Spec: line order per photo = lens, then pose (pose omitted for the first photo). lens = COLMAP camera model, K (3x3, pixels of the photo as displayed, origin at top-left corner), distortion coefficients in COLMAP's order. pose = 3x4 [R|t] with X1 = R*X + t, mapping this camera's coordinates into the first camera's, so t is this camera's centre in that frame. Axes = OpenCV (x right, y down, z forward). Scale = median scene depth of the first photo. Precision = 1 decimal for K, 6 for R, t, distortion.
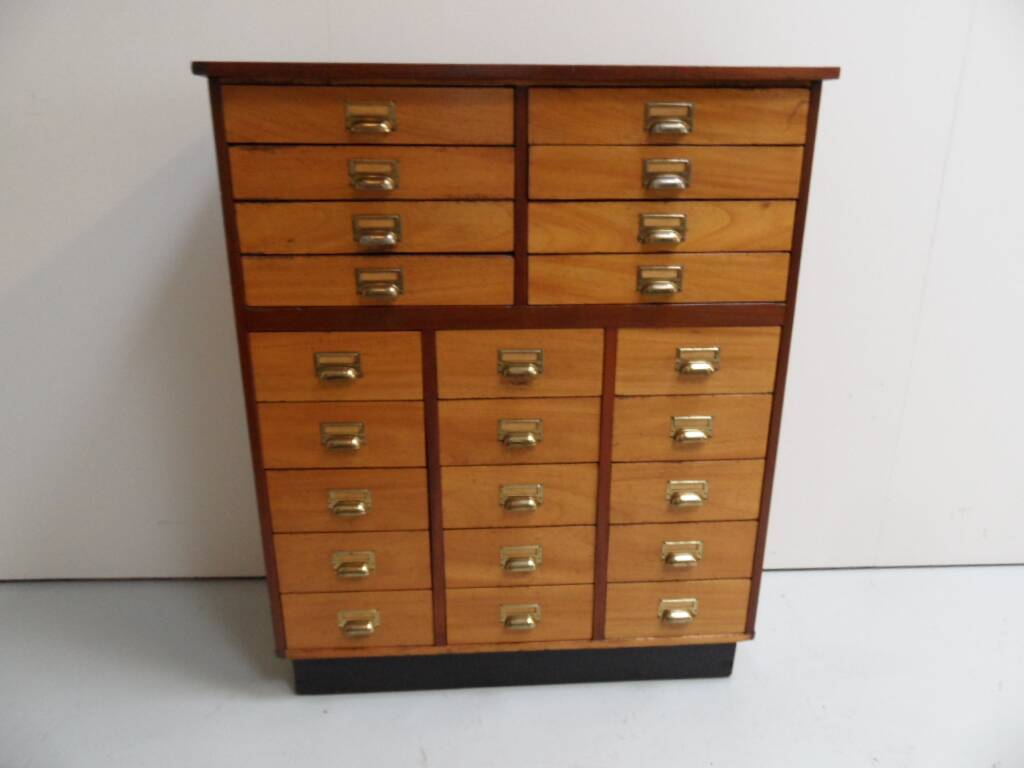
lens RADIAL K [[746.3, 0, 510.7], [0, 746.3, 380.9], [0, 0, 1]] dist [-0.023988, 0.005900]
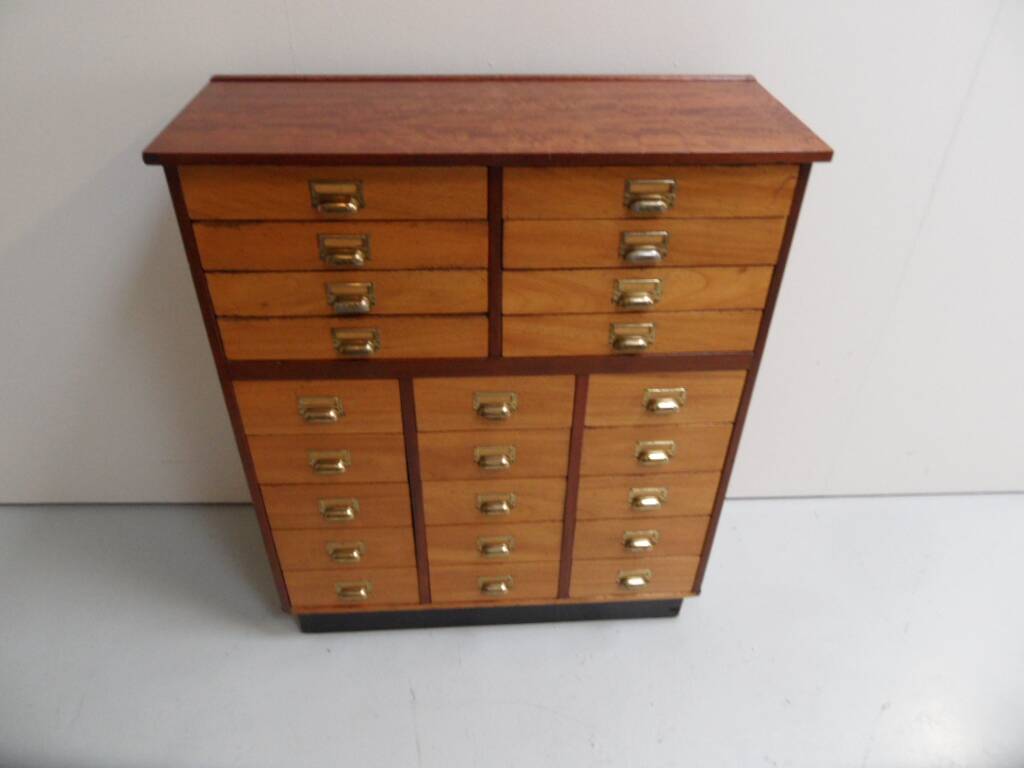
lens RADIAL K [[746.3, 0, 512.4], [0, 746.3, 371.4], [0, 0, 1]] dist [-0.023988, 0.005900]
pose [[0.999853, 0.012054, 0.012214, 0.025024], [-0.015224, 0.951524, 0.307197, -0.398009], [-0.007919, -0.307338, 0.951568, 0.017144]]
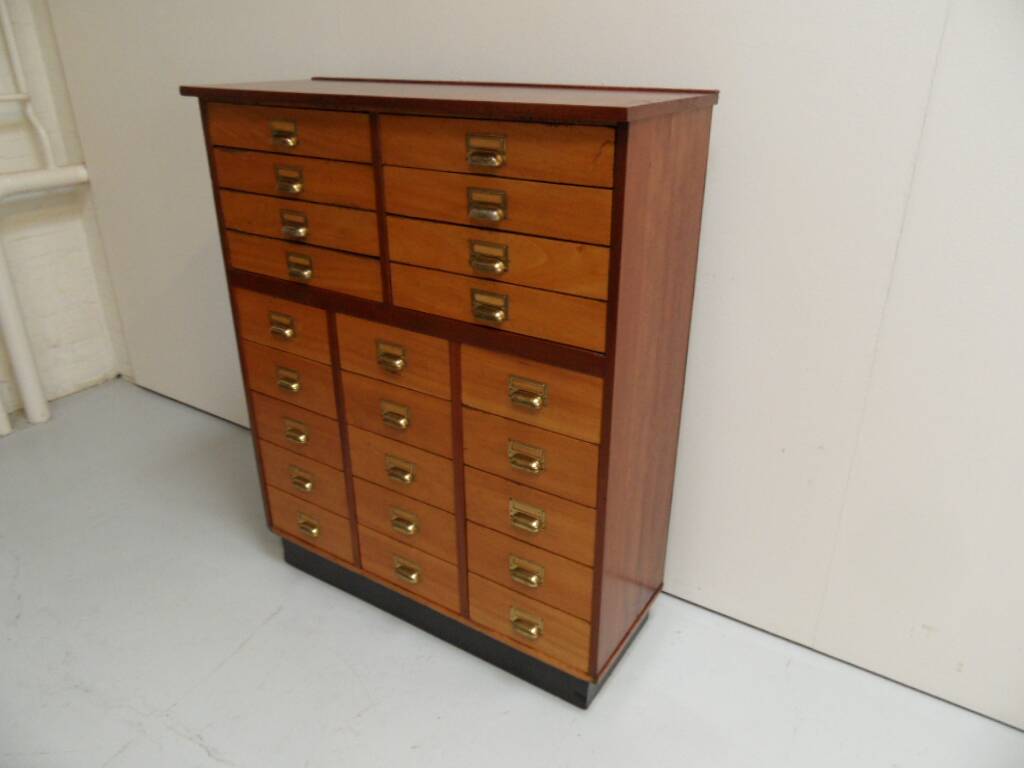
lens RADIAL K [[746.3, 0, 514.2], [0, 746.3, 382.3], [0, 0, 1]] dist [-0.023988, 0.005900]
pose [[0.808726, 0.242679, -0.535789, 0.797297], [-0.190701, 0.969894, 0.151455, -0.193969], [0.556413, -0.020310, 0.830657, 0.169166]]
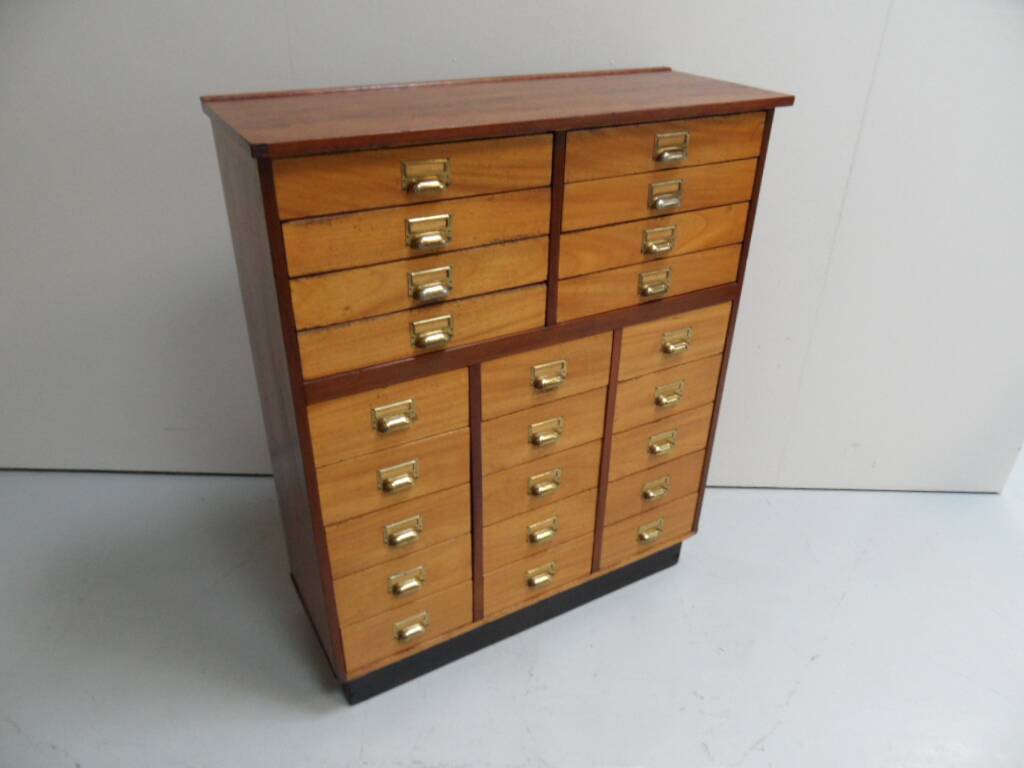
lens RADIAL K [[746.3, 0, 513.7], [0, 746.3, 386.0], [0, 0, 1]] dist [-0.023988, 0.005900]
pose [[0.897621, -0.210058, 0.387495, -0.473558], [0.127937, 0.965454, 0.227003, -0.269292], [-0.421793, -0.154188, 0.893486, 0.038916]]
